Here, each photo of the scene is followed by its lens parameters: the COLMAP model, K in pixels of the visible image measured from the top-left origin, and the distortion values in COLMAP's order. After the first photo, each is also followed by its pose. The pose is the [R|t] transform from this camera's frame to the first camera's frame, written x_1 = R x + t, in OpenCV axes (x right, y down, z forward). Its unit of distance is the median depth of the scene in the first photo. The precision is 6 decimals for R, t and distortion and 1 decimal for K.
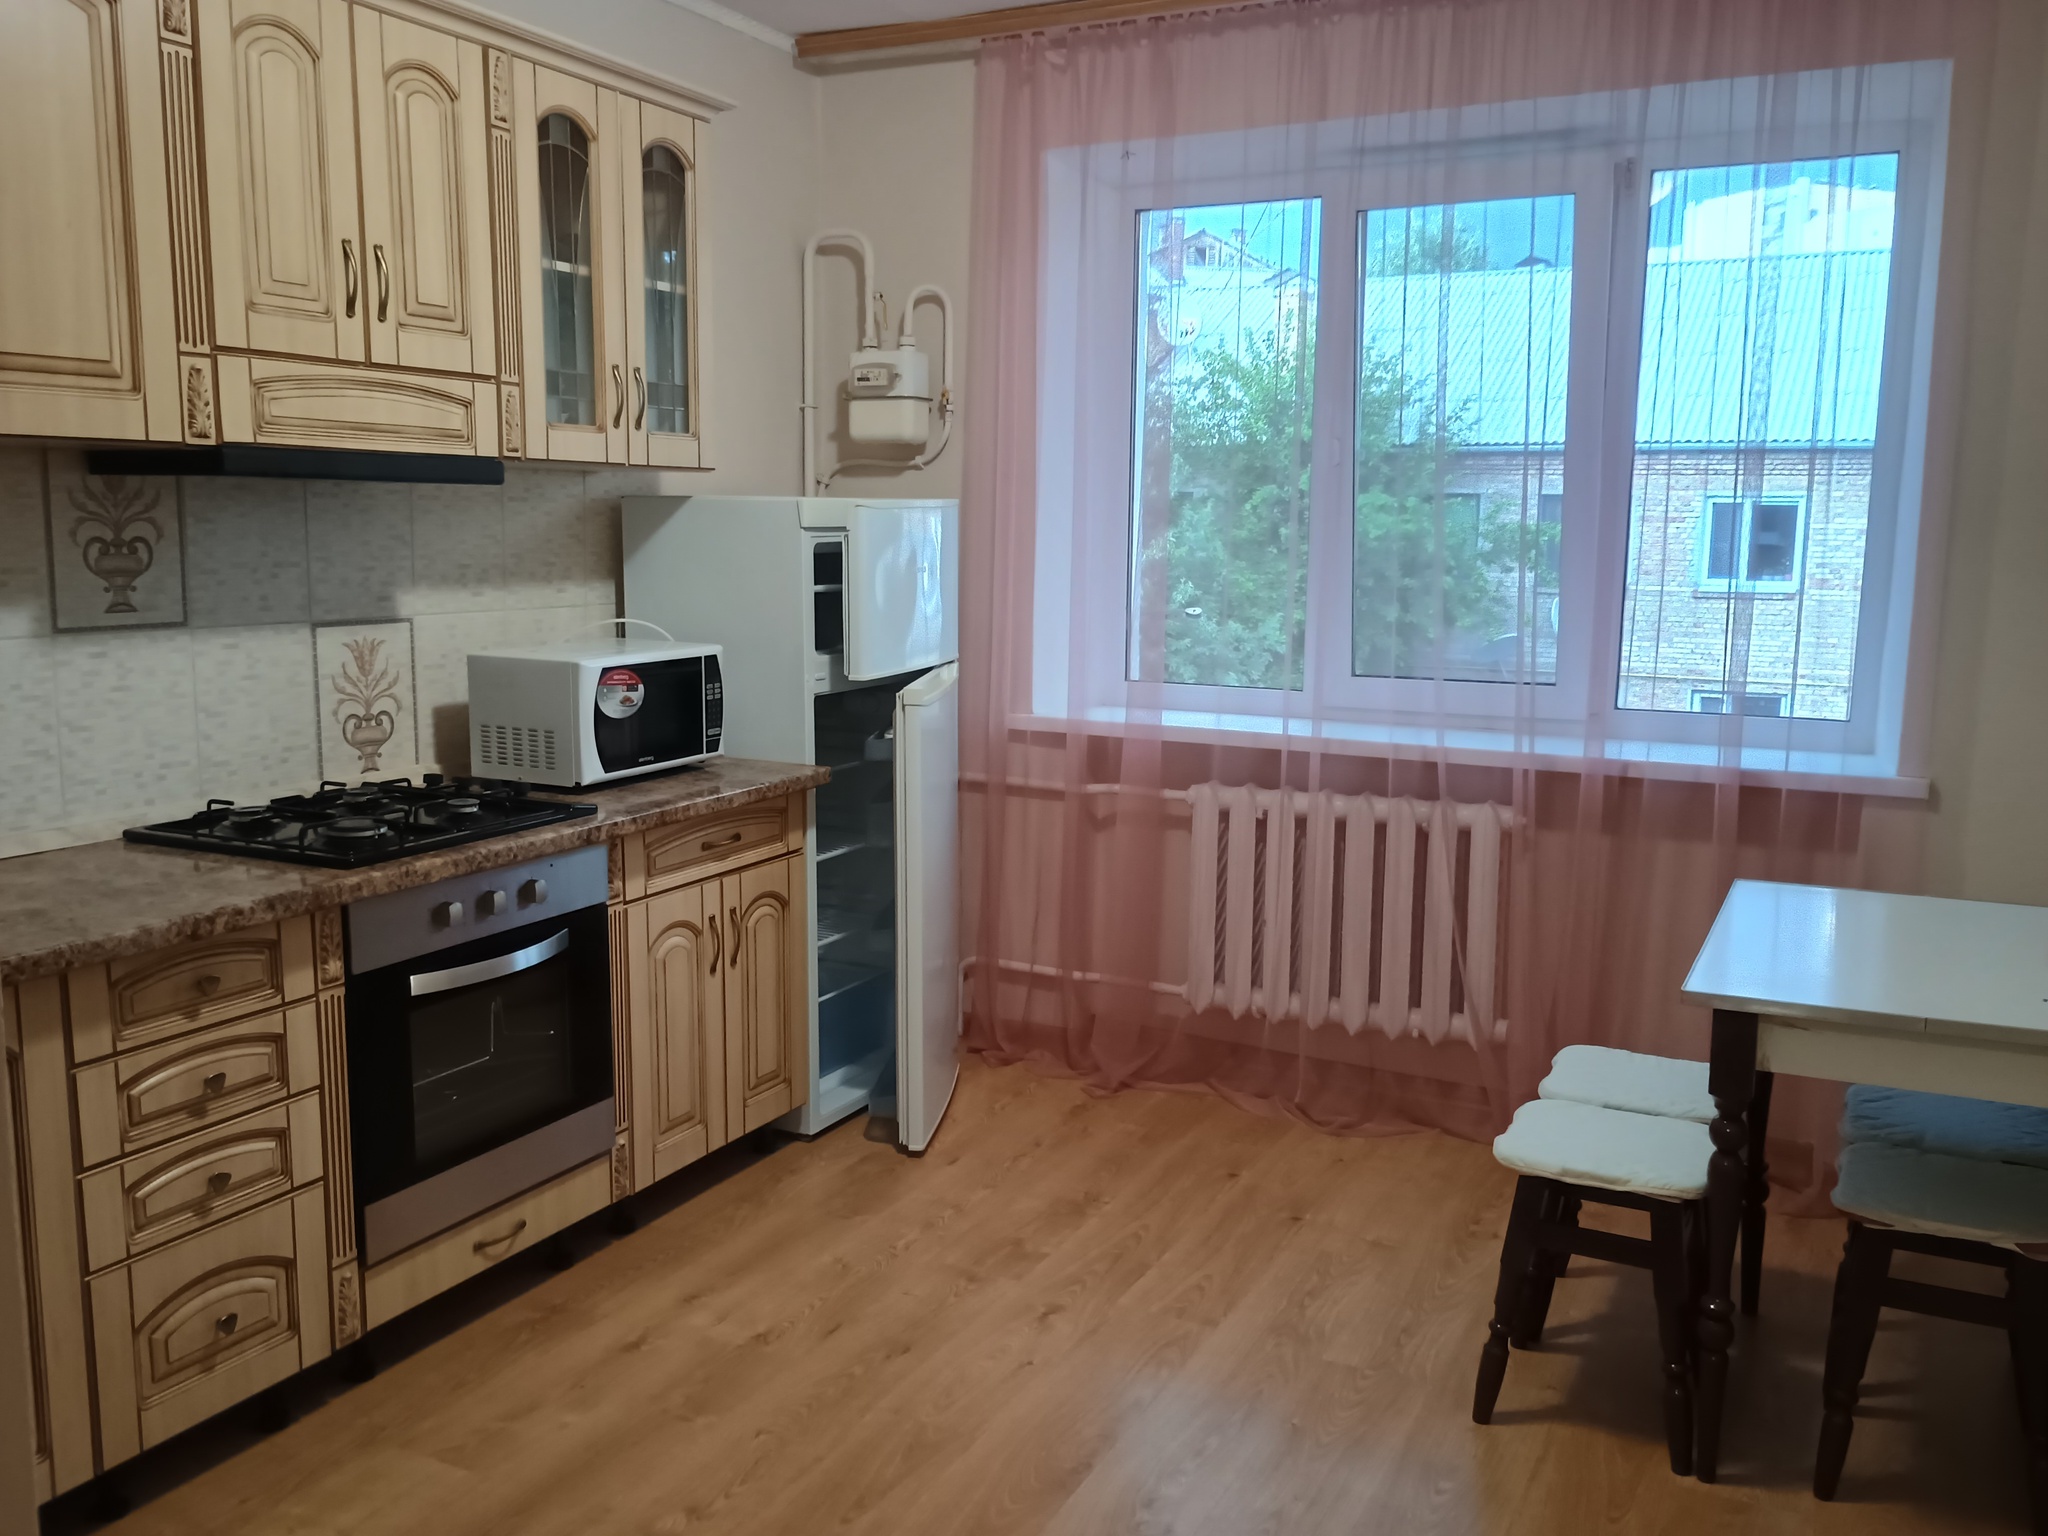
lens RADIAL K [[1722.1, 0, 1024.0], [0, 1722.1, 768.0], [0, 0, 1]] dist [0.048128, -0.069368]
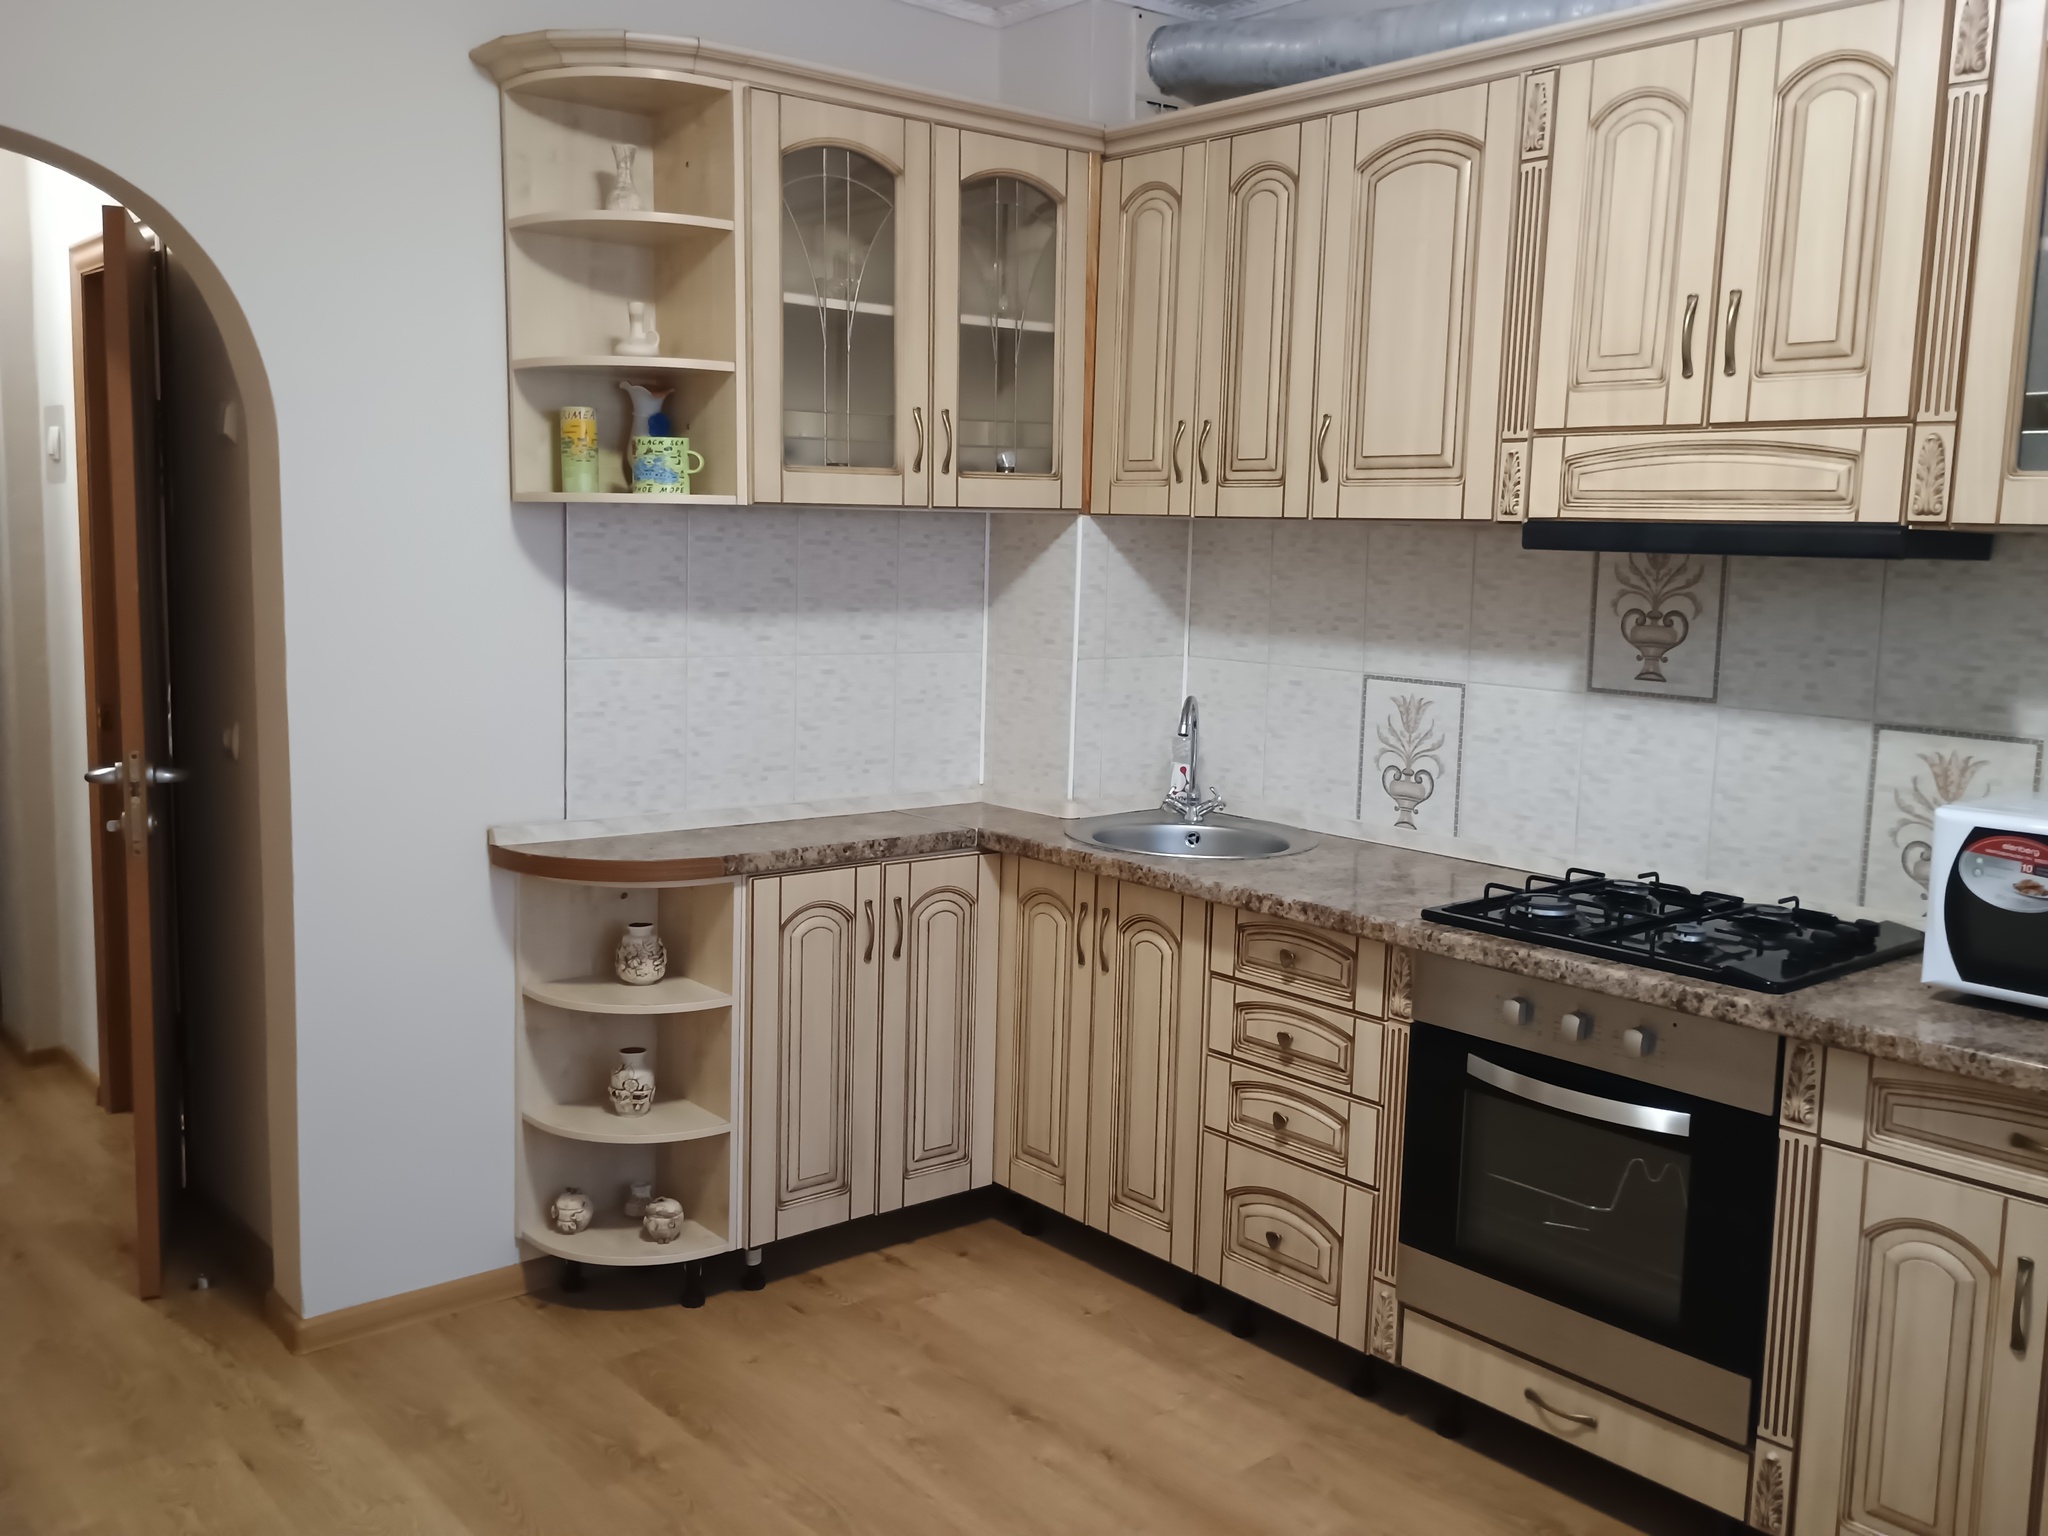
lens RADIAL K [[1802.1, 0, 1018.4], [0, 1802.1, 759.5], [0, 0, 1]] dist [0.057159, -0.068835]
pose [[-0.384418, 0.092394, -0.918524, 0.537642], [-0.164793, 0.972130, 0.166755, -0.136543], [0.908331, 0.215470, -0.358479, 0.881638]]
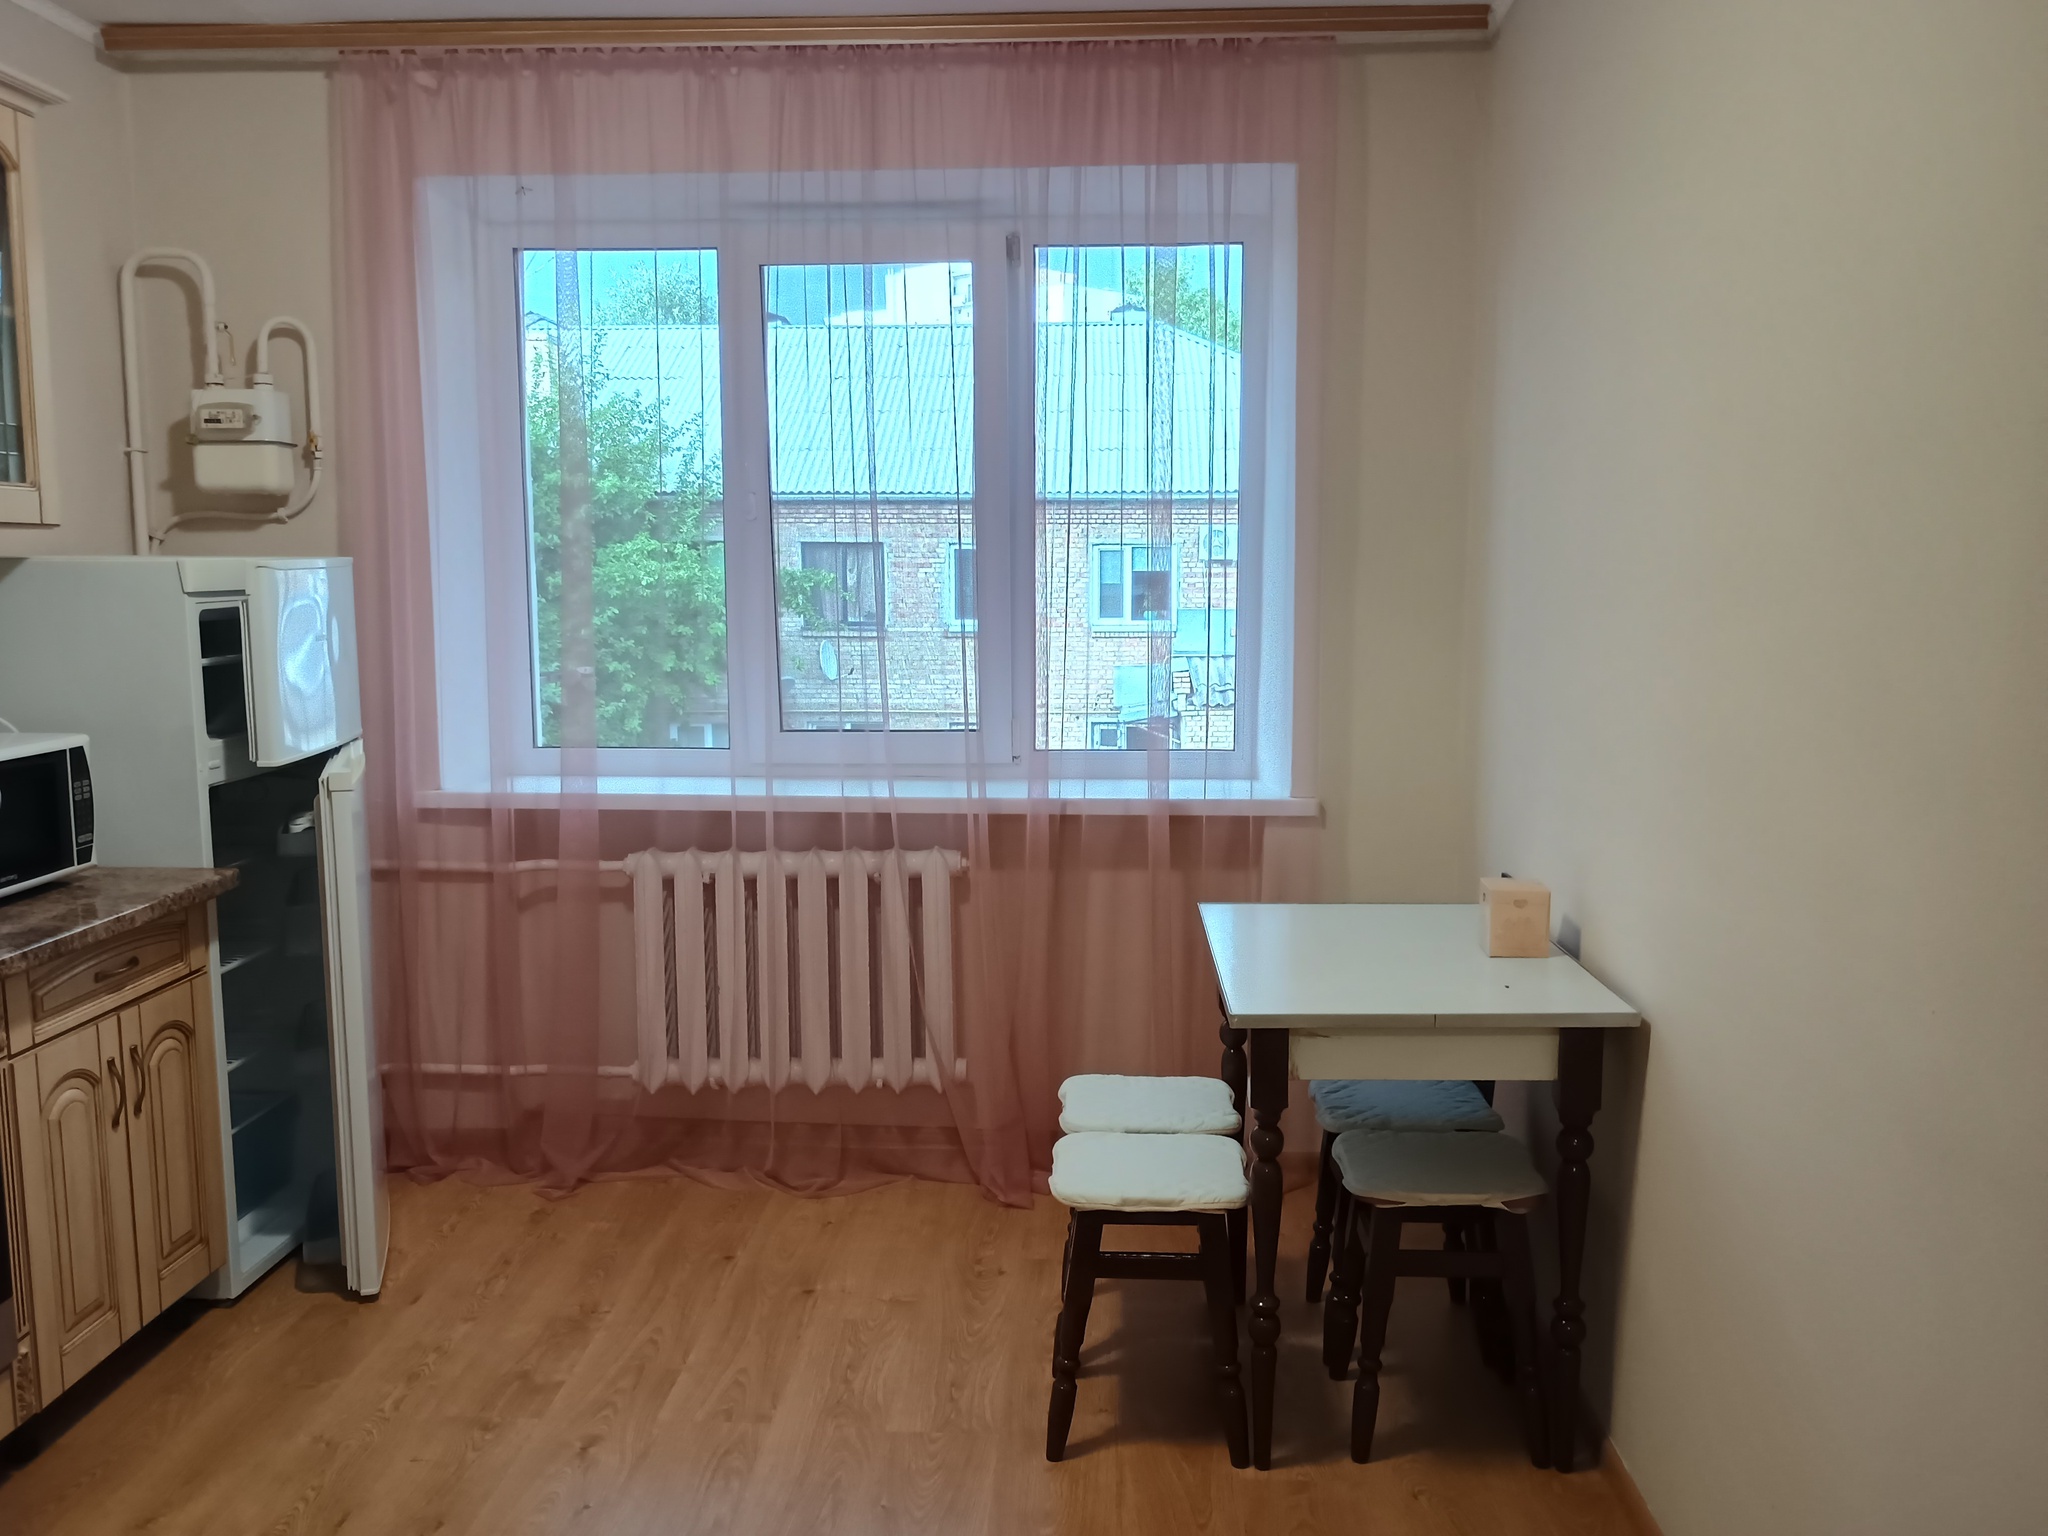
lens RADIAL K [[1726.0, 0, 1015.9], [0, 1726.0, 776.9], [0, 0, 1]] dist [0.038924, -0.053830]
pose [[0.912896, -0.062248, 0.403419, -0.113322], [0.070805, 0.997470, -0.006313, -0.014428], [-0.402005, 0.034327, 0.914994, 0.050514]]
